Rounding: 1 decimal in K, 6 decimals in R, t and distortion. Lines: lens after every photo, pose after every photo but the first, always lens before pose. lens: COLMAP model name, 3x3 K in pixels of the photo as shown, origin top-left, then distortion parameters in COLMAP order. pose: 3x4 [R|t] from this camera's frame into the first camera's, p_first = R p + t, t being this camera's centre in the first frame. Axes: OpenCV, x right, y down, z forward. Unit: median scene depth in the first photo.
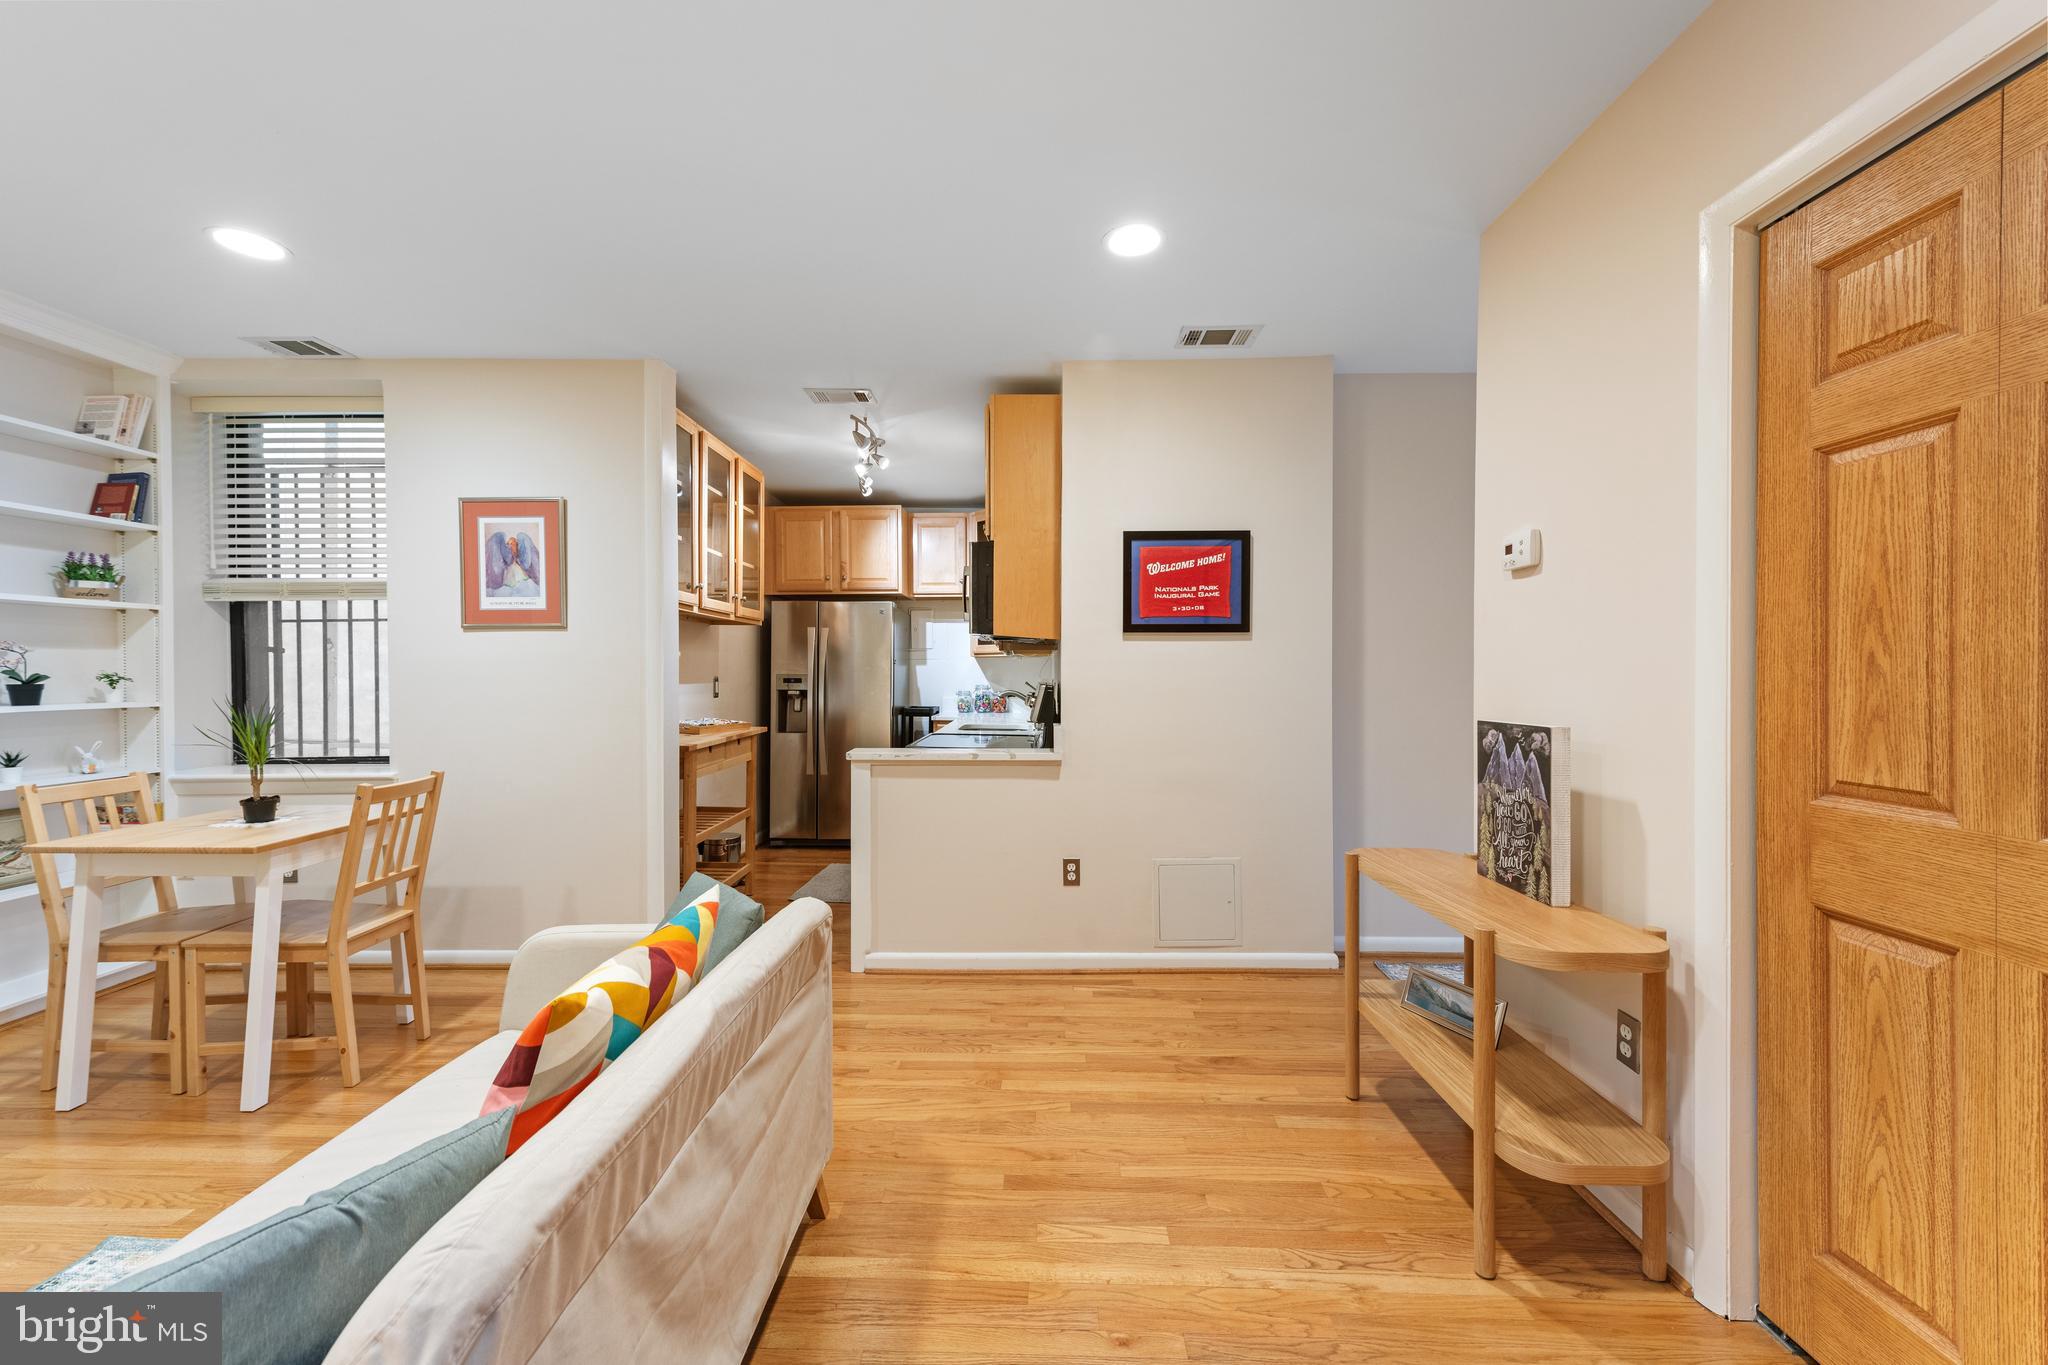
lens RADIAL K [[806.0, 0, 1023.7], [0, 806.0, 660.8], [0, 0, 1]] dist [0.009613, -0.000266]
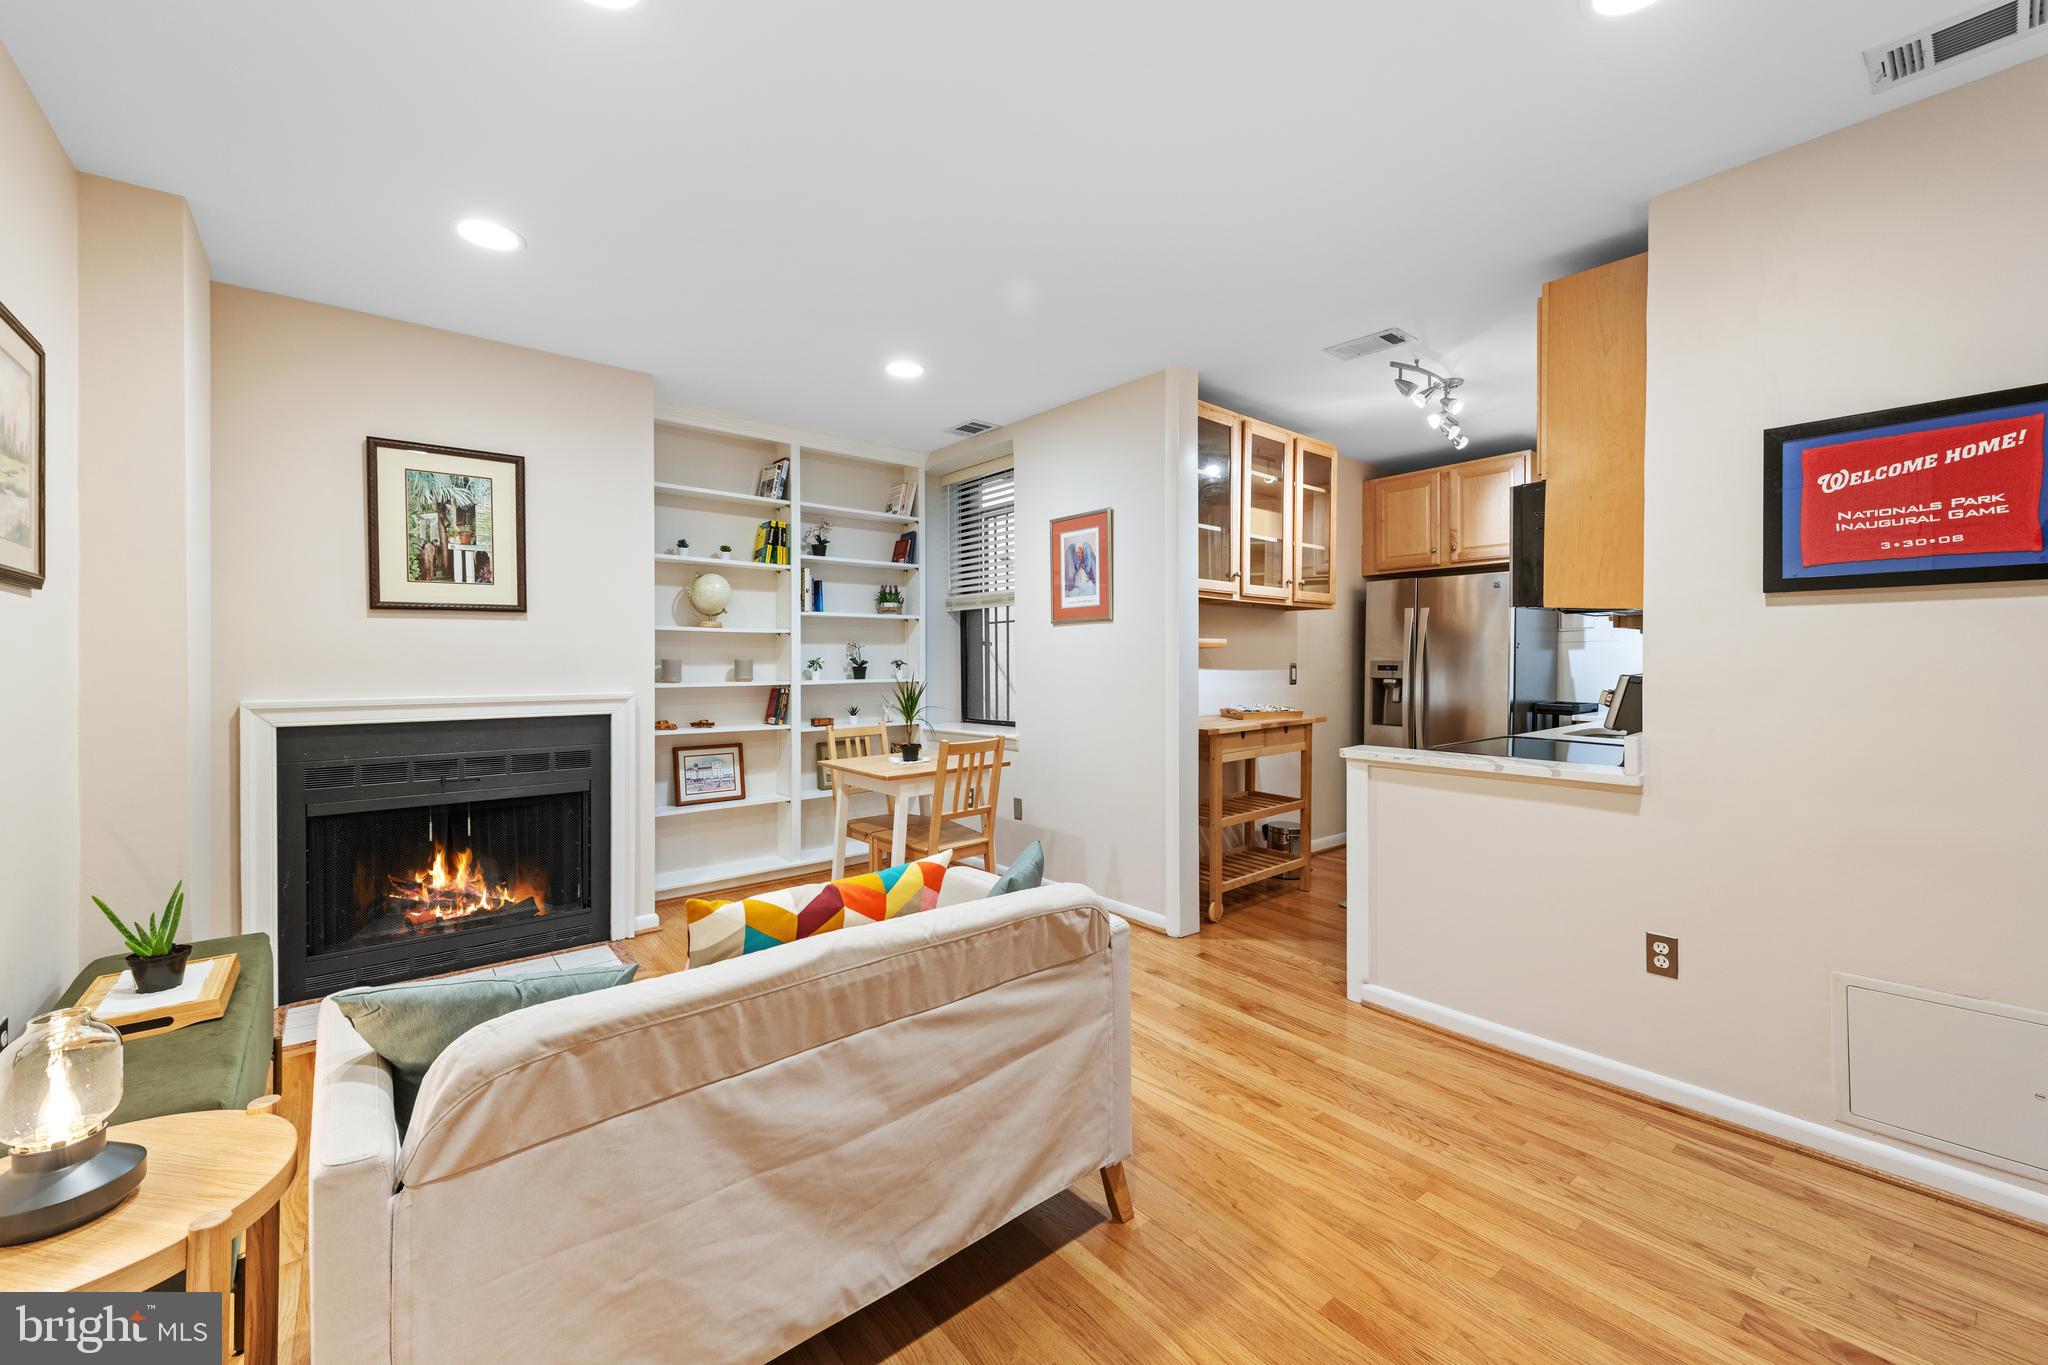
lens RADIAL K [[806.0, 0, 1023.7], [0, 806.0, 660.8], [0, 0, 1]] dist [0.009613, -0.000266]
pose [[0.650585, 0.000174, -0.759434, 0.226793], [0.012164, 0.999869, 0.010649, 0.002845], [0.759336, -0.016166, 0.650498, 0.160683]]
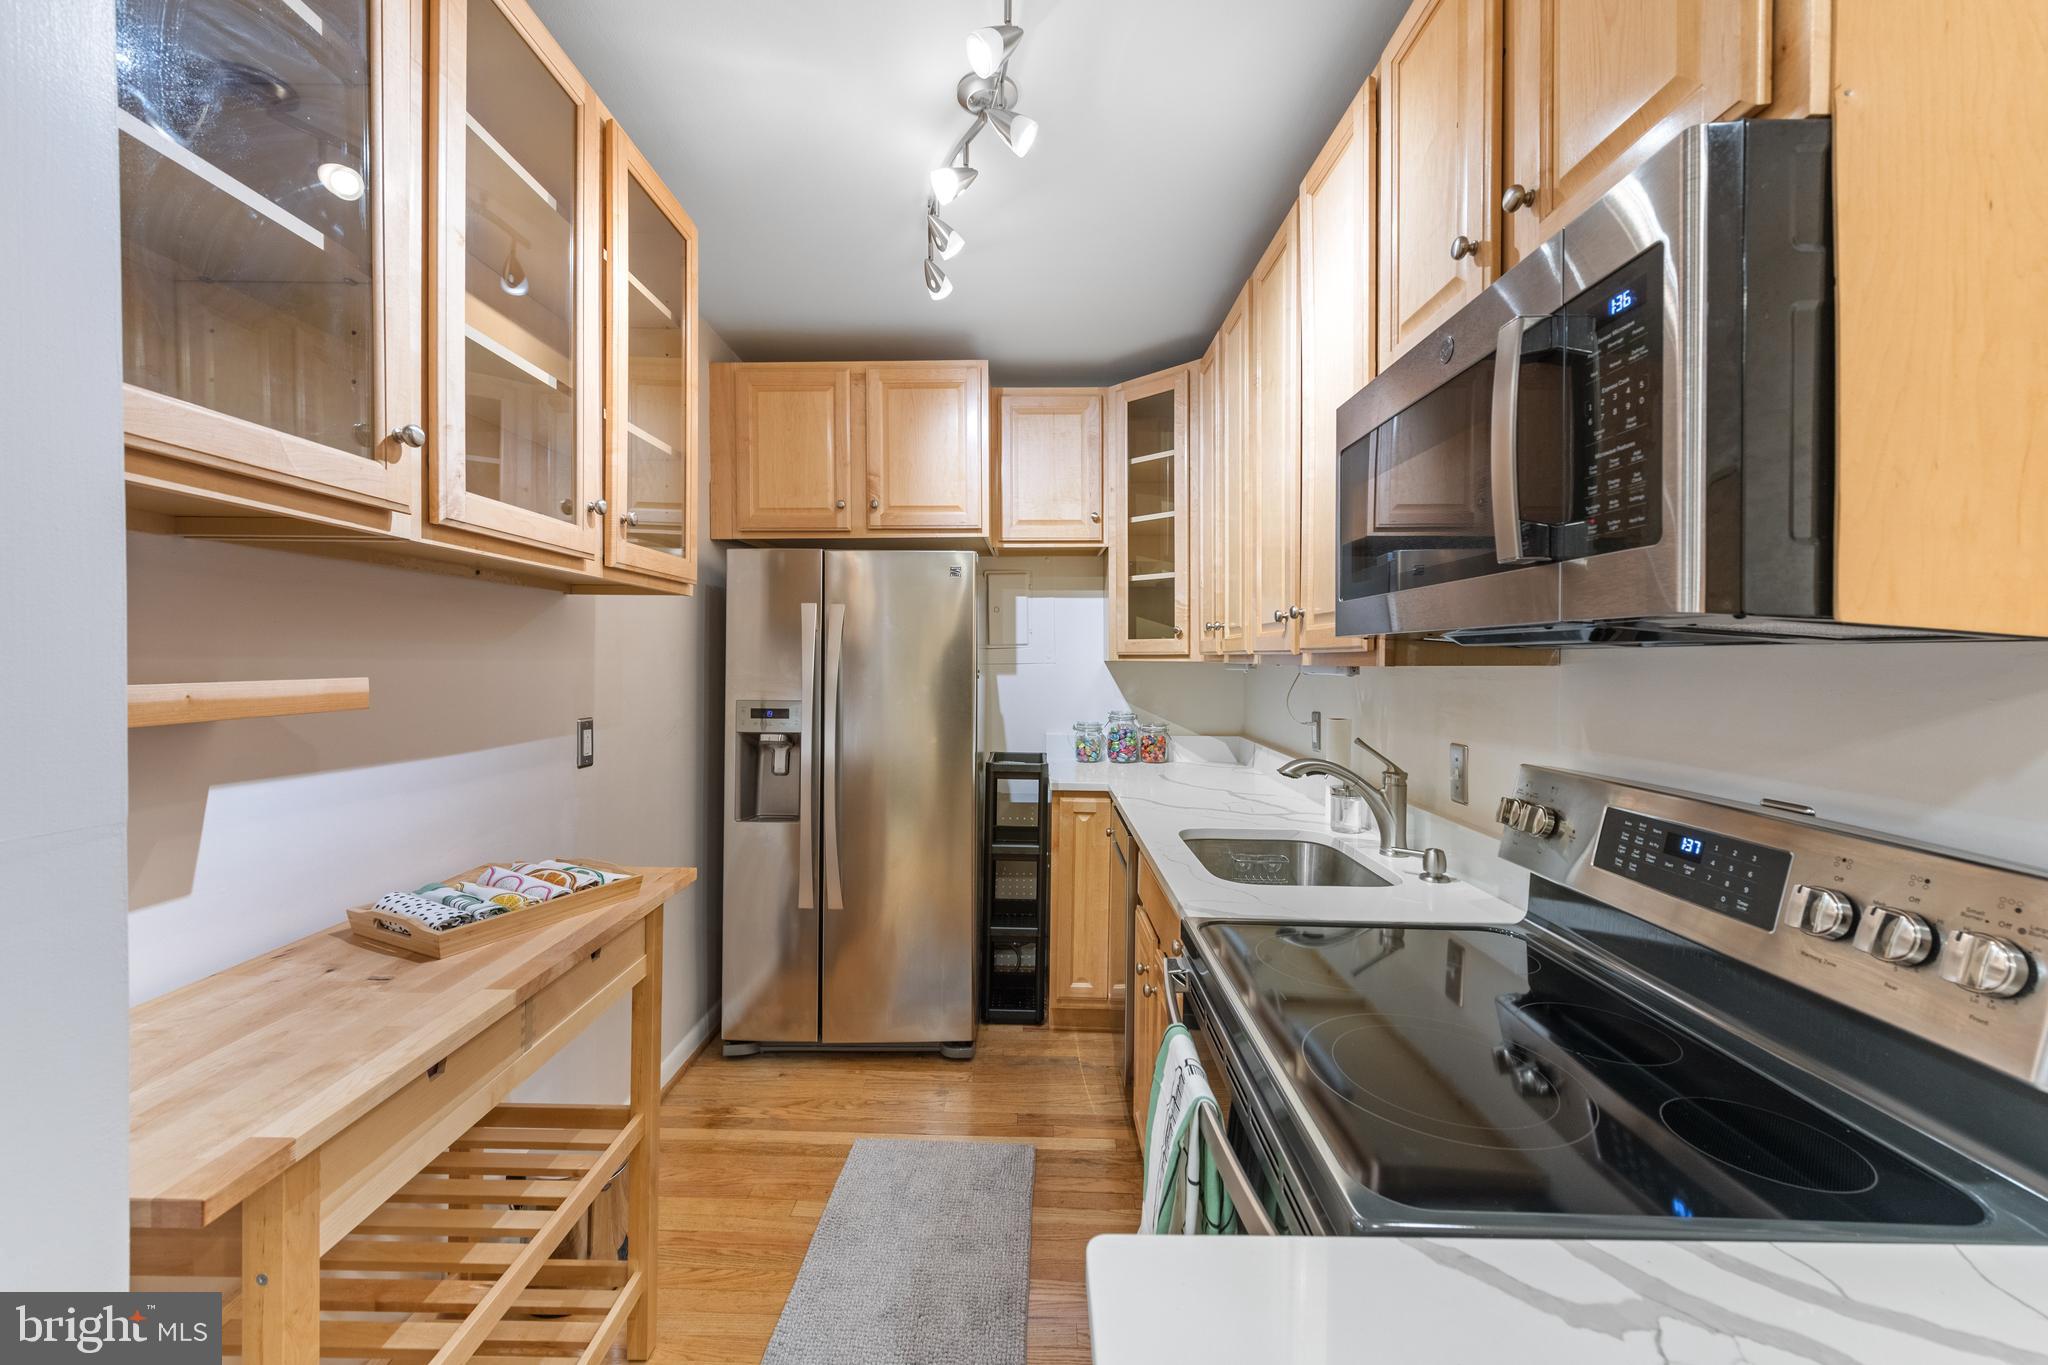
lens RADIAL K [[806.0, 0, 1023.7], [0, 806.0, 660.8], [0, 0, 1]] dist [0.009613, -0.000266]
pose [[0.999863, 0.004595, 0.015920, -0.235851], [-0.004909, 0.999793, 0.019728, -0.028132], [-0.015826, -0.019803, 0.999679, 0.852575]]
